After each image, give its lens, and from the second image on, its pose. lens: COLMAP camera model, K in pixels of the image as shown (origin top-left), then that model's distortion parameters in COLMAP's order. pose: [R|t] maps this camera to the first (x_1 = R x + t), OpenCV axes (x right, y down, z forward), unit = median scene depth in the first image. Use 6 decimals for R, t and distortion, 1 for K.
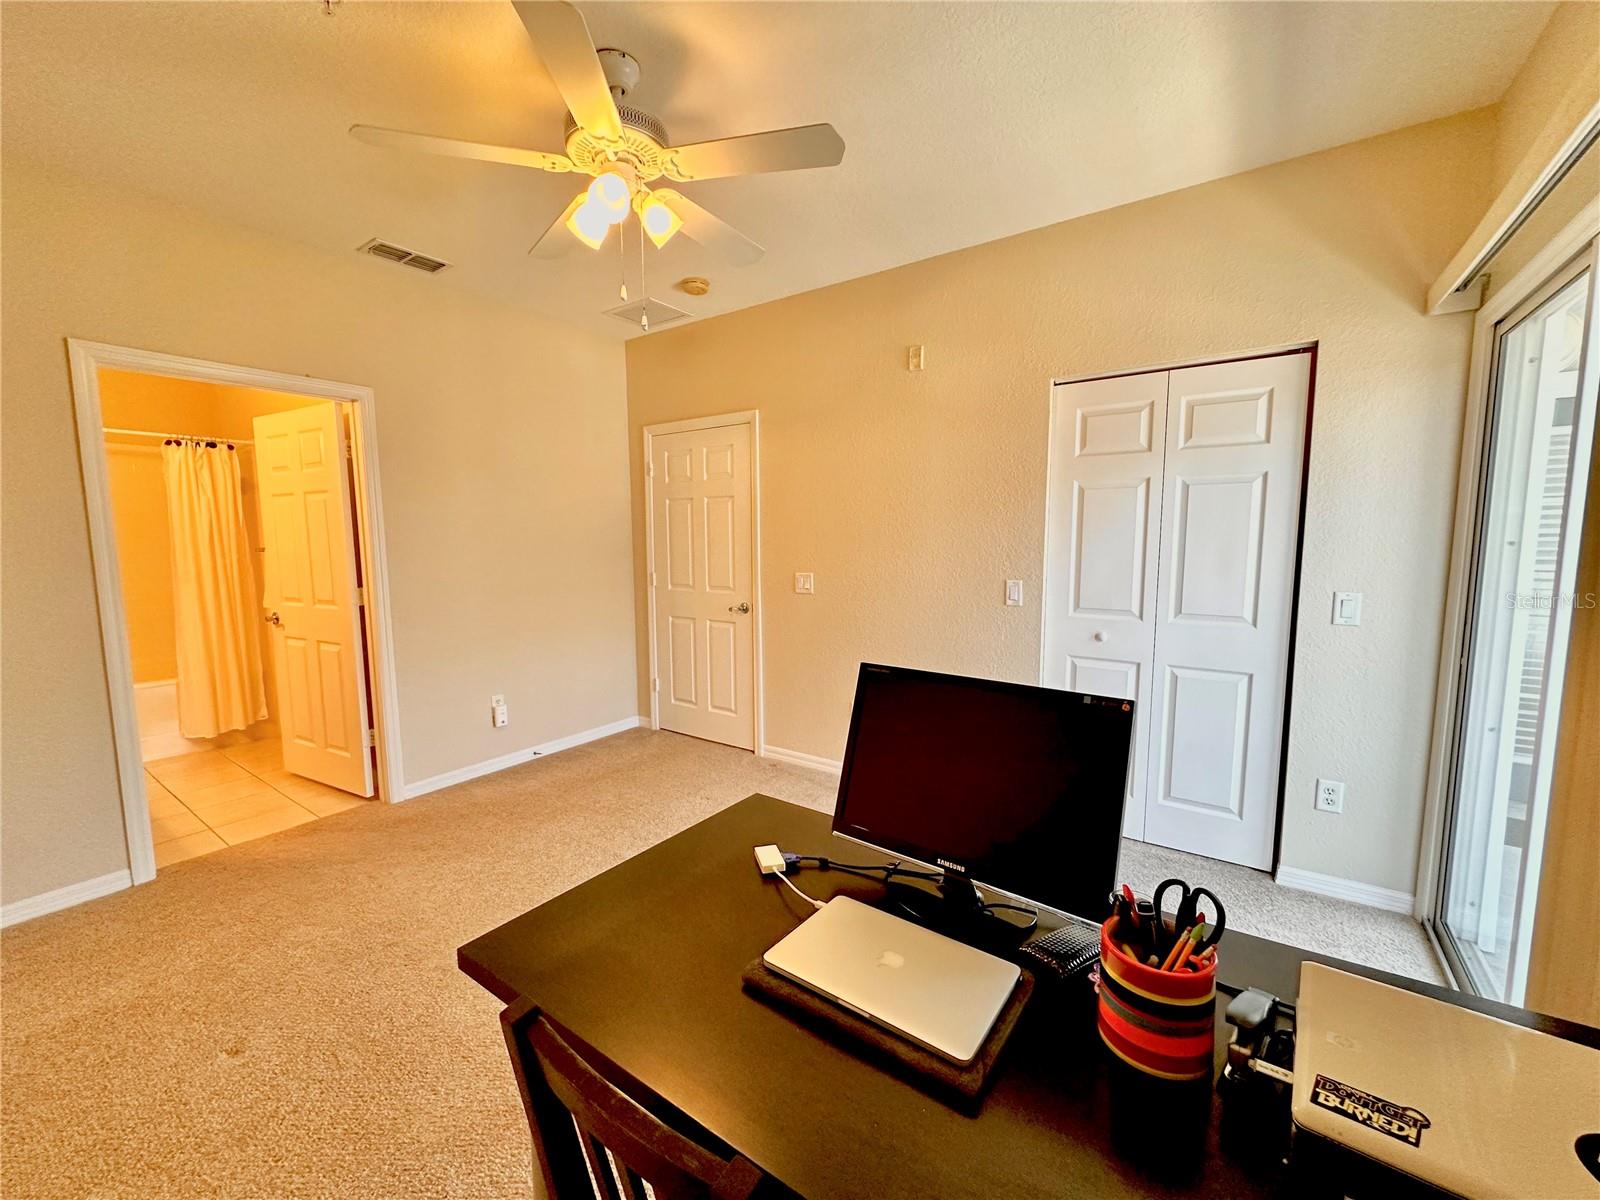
lens RADIAL K [[638.0, 0, 795.3], [0, 638.0, 603.5], [0, 0, 1]] dist [-0.005155, 0.000886]
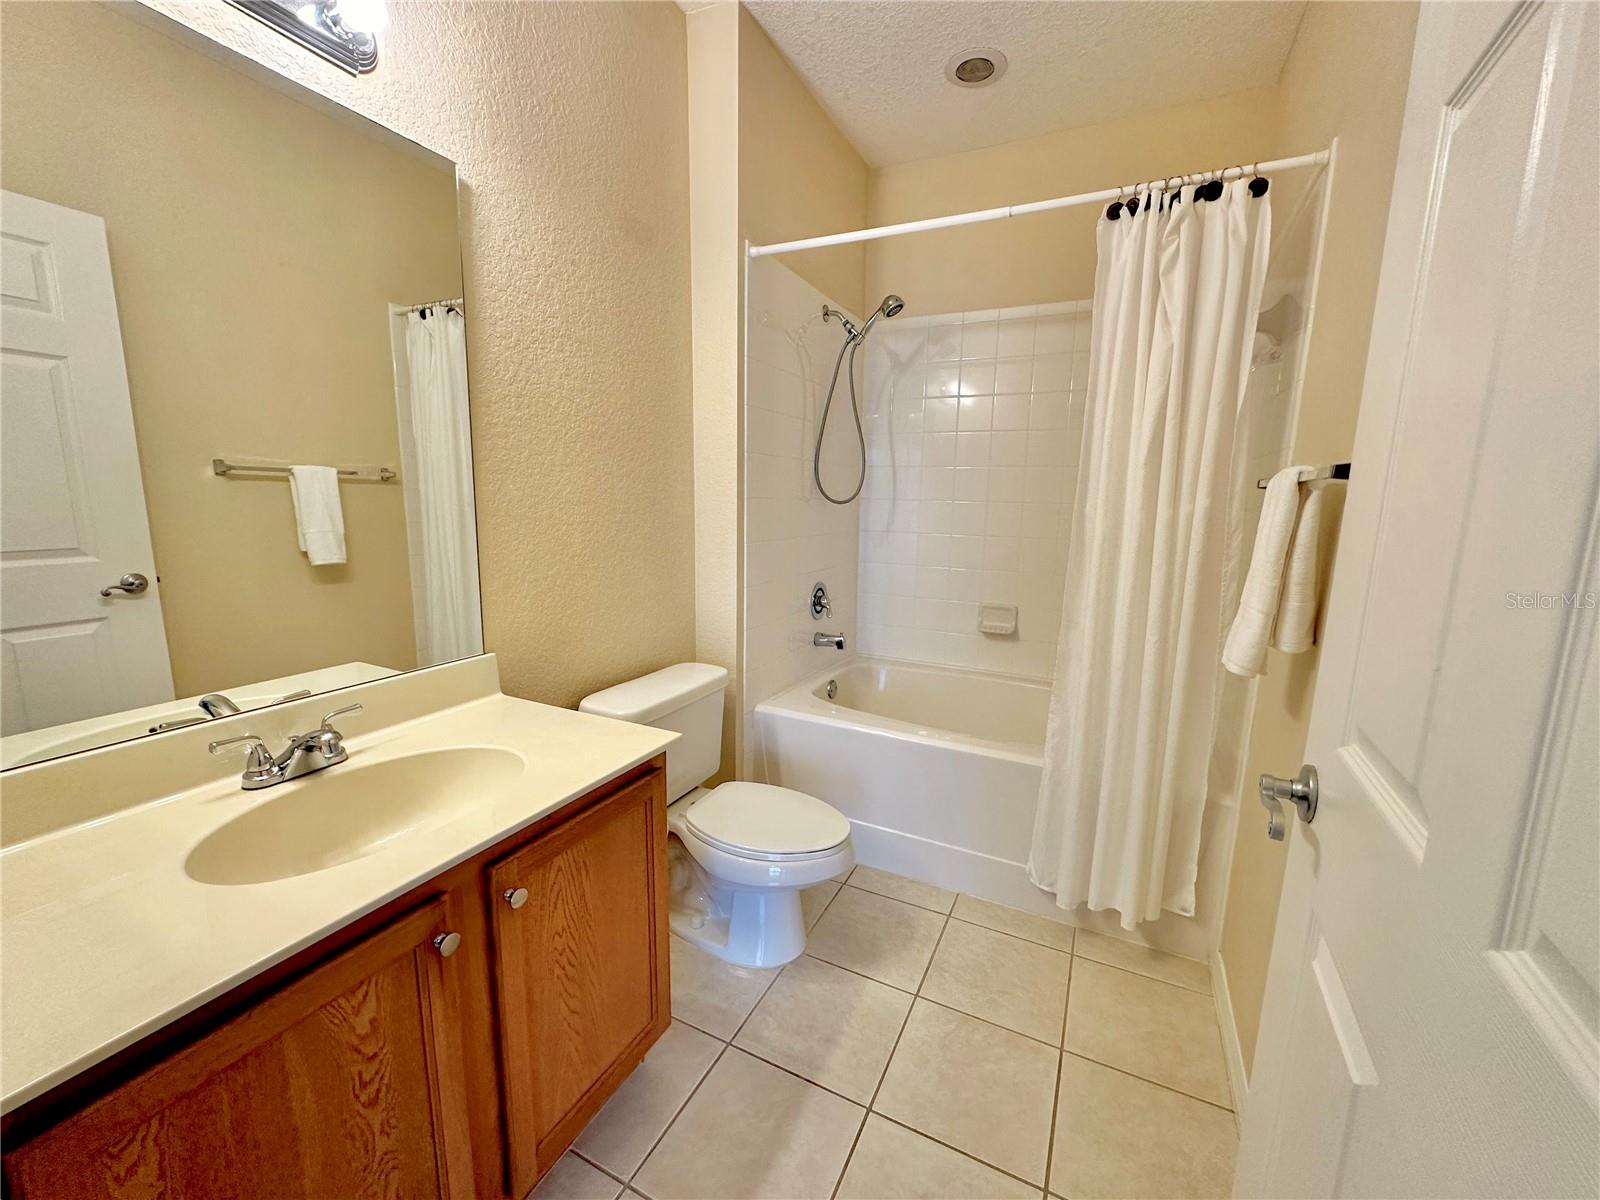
lens RADIAL K [[638.0, 0, 796.2], [0, 638.0, 600.0], [0, 0, 1]] dist [-0.005155, 0.000886]
pose [[0.141025, 0.174630, -0.974483, -0.553664], [-0.118233, 0.980246, 0.158552, -0.048471], [0.982921, 0.092857, 0.158886, 0.729037]]
